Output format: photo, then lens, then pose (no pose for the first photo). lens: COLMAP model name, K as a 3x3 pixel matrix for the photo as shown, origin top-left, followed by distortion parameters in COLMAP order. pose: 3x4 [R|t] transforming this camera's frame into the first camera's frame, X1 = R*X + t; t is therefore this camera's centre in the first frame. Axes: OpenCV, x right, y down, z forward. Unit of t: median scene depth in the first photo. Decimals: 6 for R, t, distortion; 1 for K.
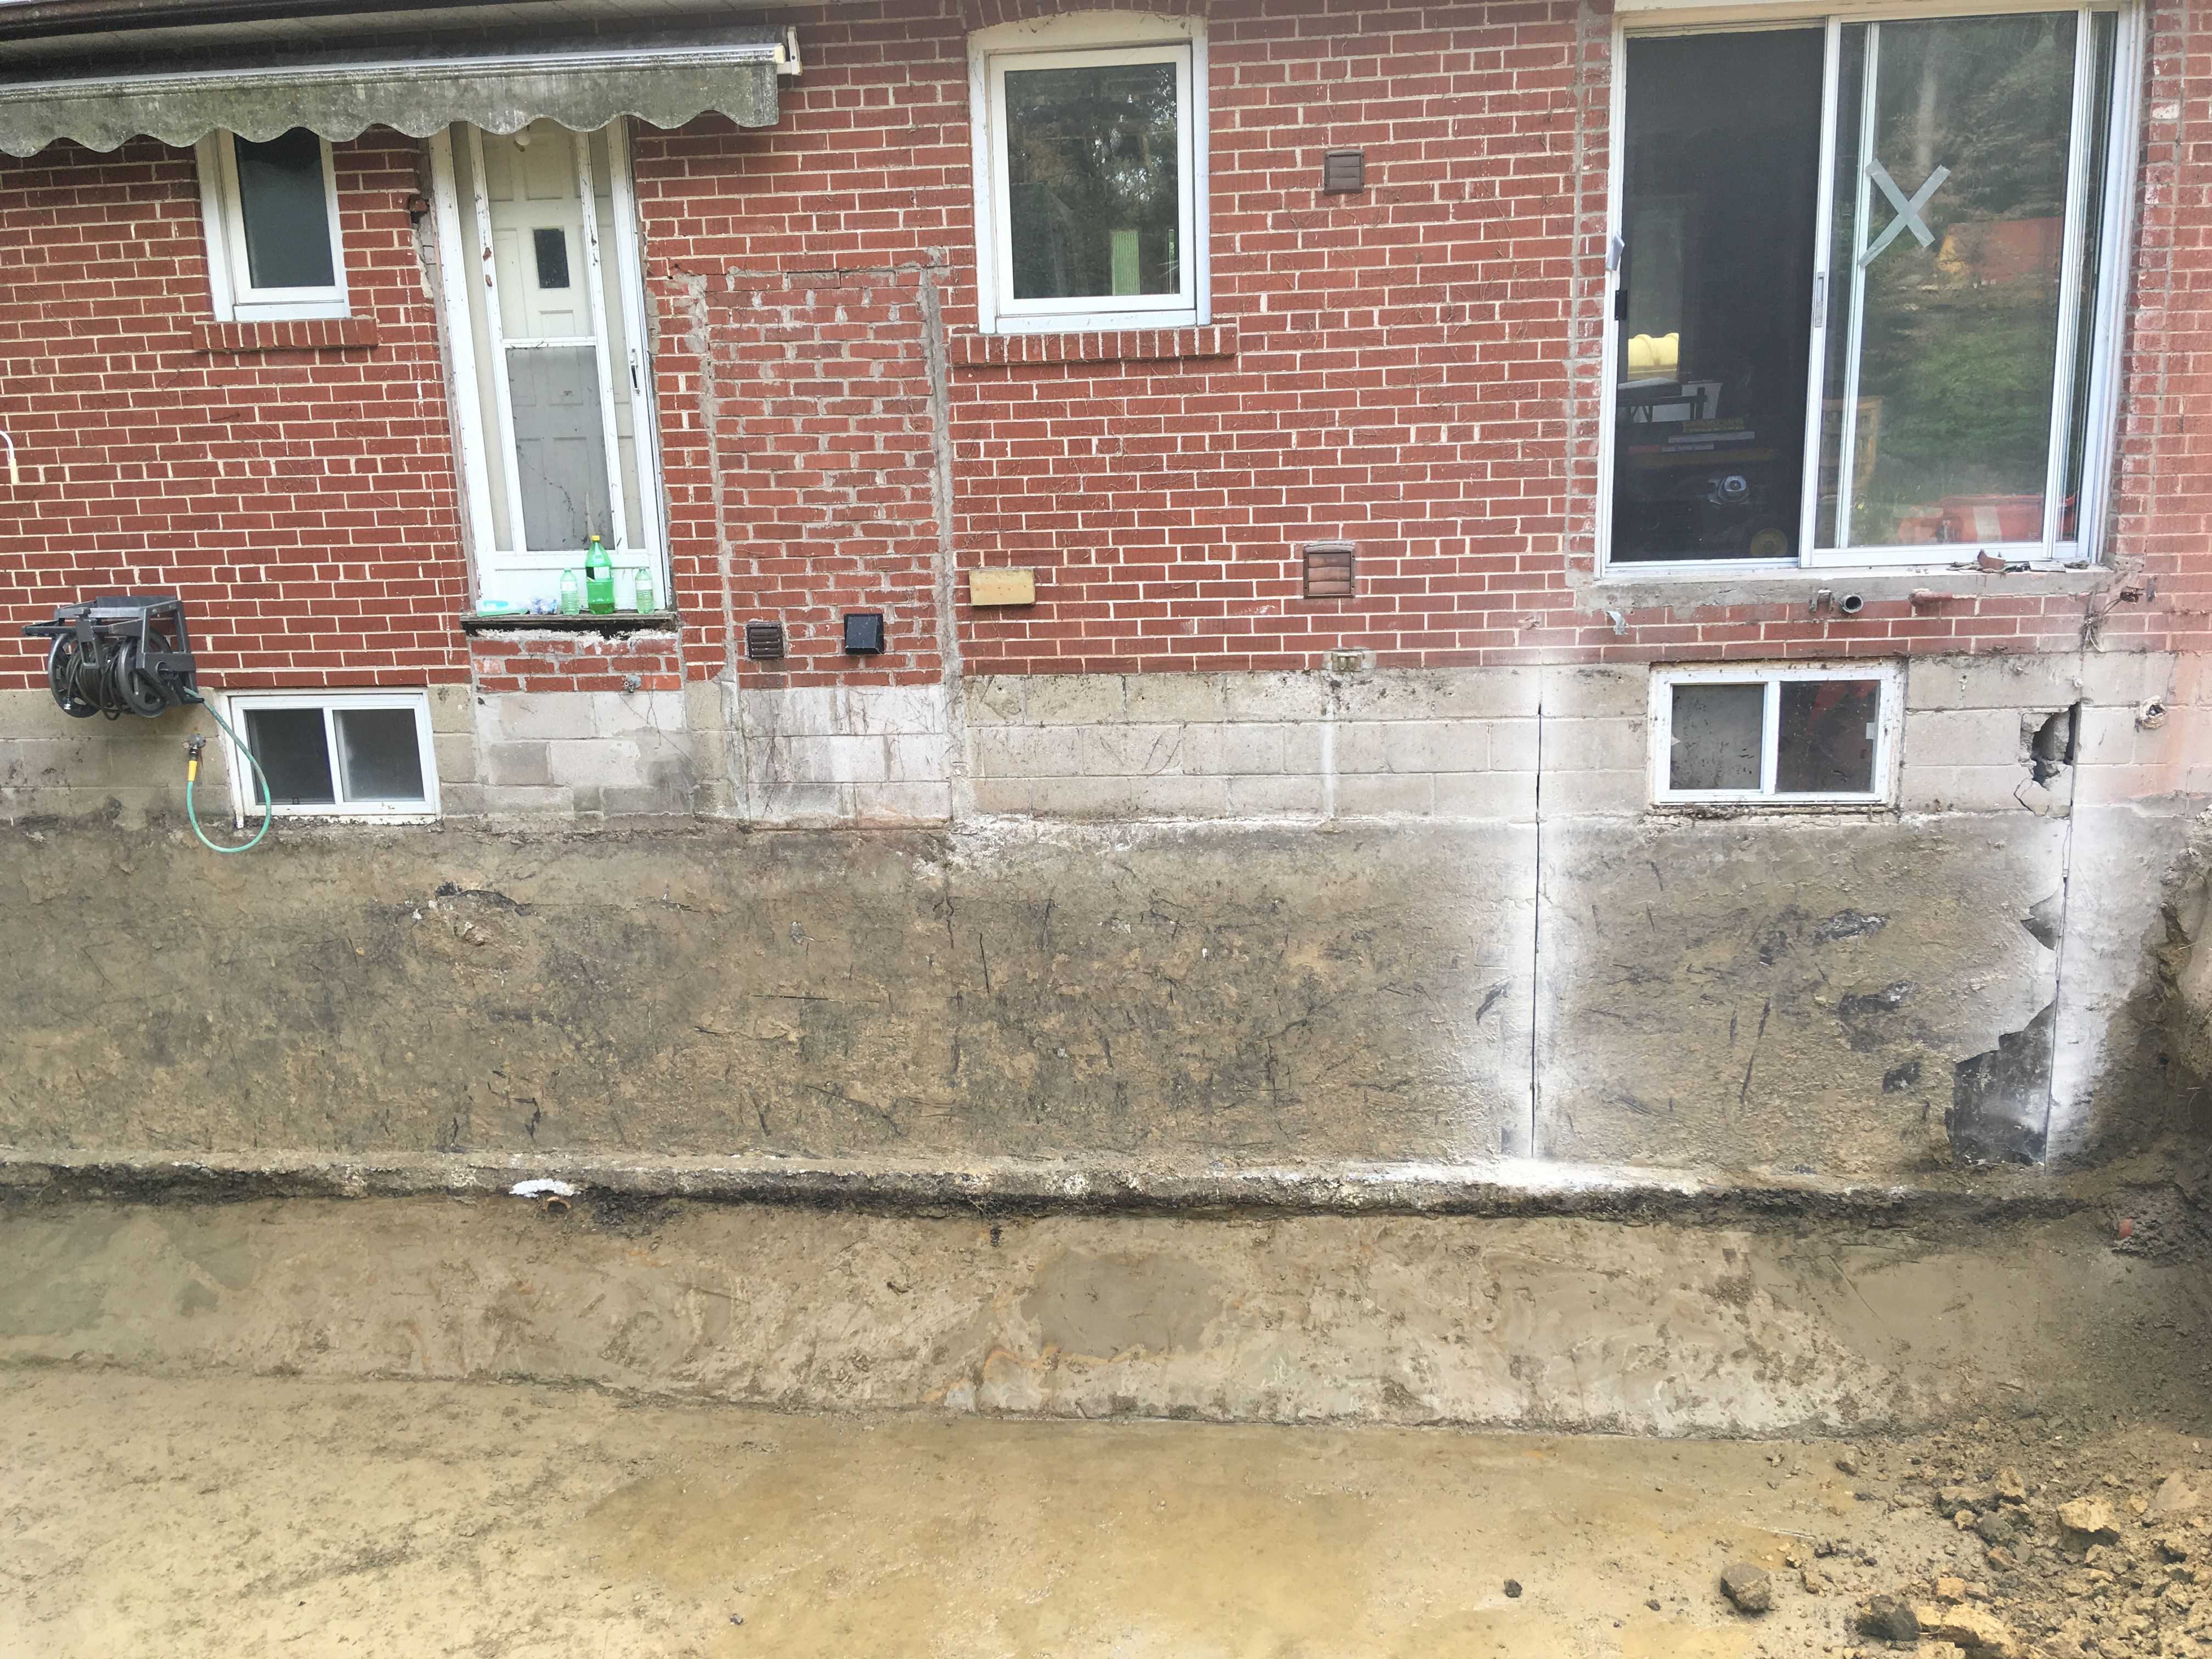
lens RADIAL K [[1855.4, 0, 1112.0], [0, 1855.4, 831.2], [0, 0, 1]] dist [0.121934, -0.185191]
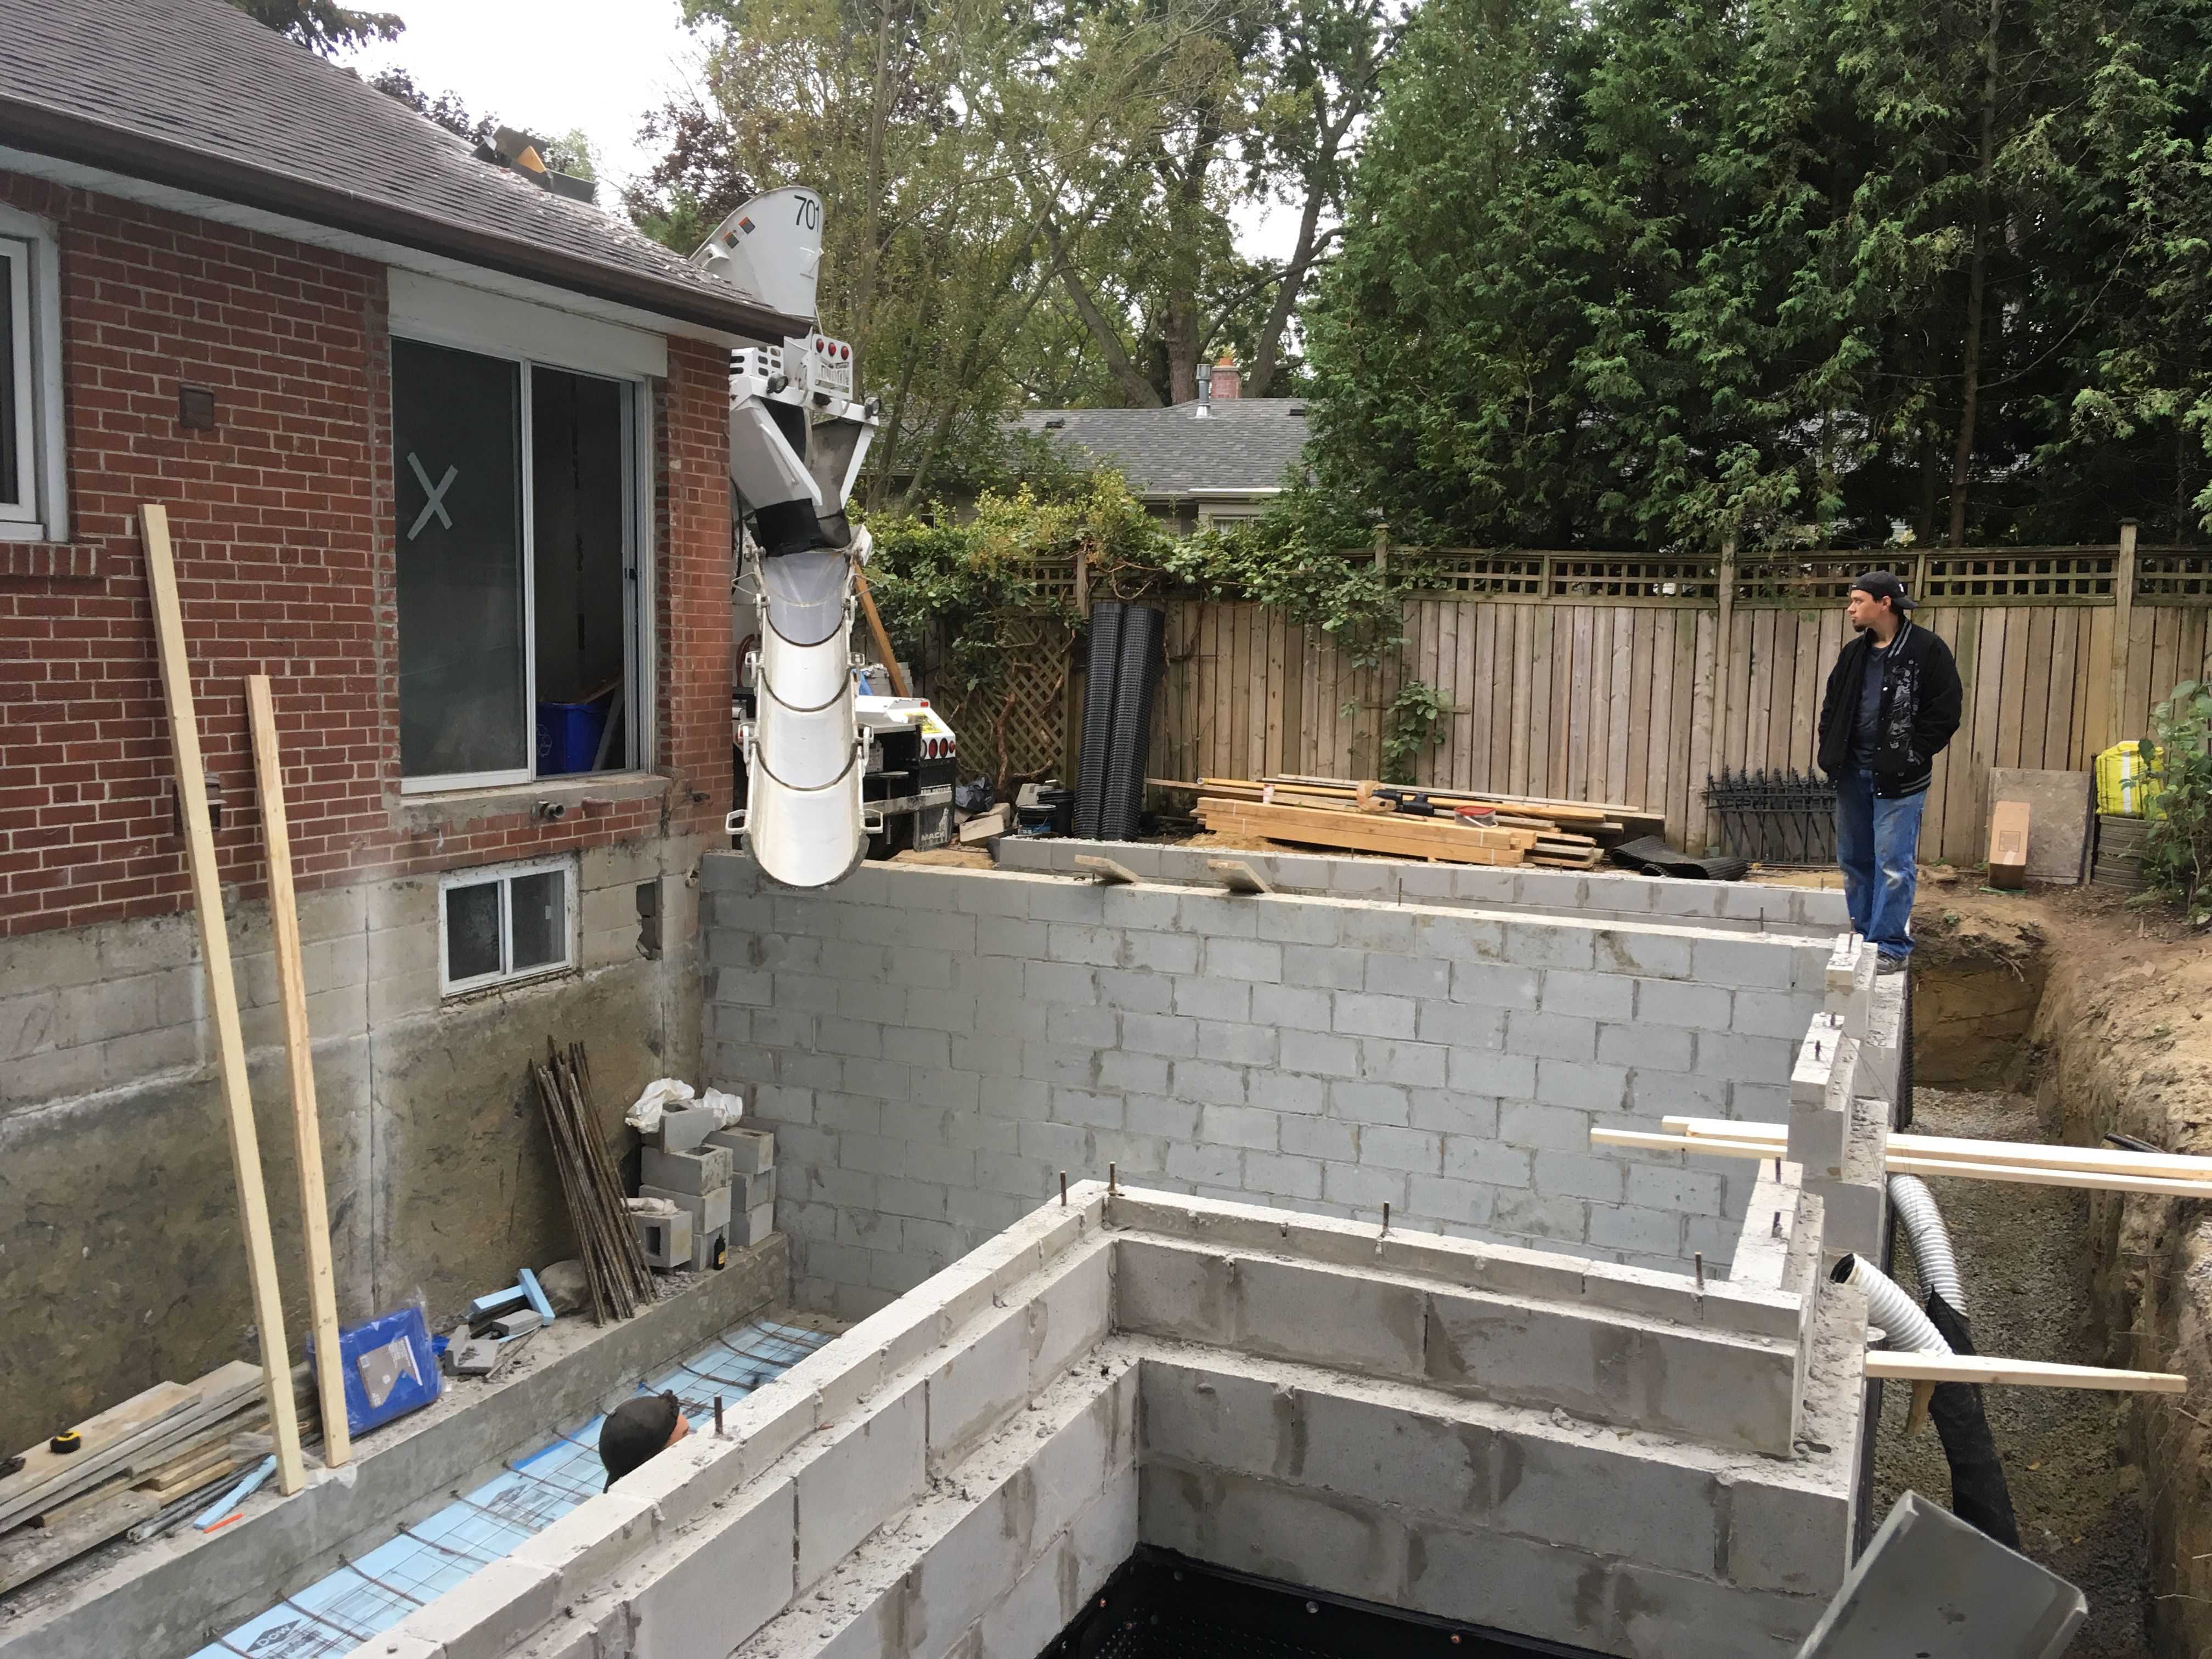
lens RADIAL K [[1855.4, 0, 1068.1], [0, 1855.4, 825.9], [0, 0, 1]] dist [0.121934, -0.185191]
pose [[0.303774, -0.061738, 0.950742, -0.663194], [0.176524, 0.984268, 0.007513, -0.057993], [-0.936248, 0.165546, 0.309893, 0.285868]]
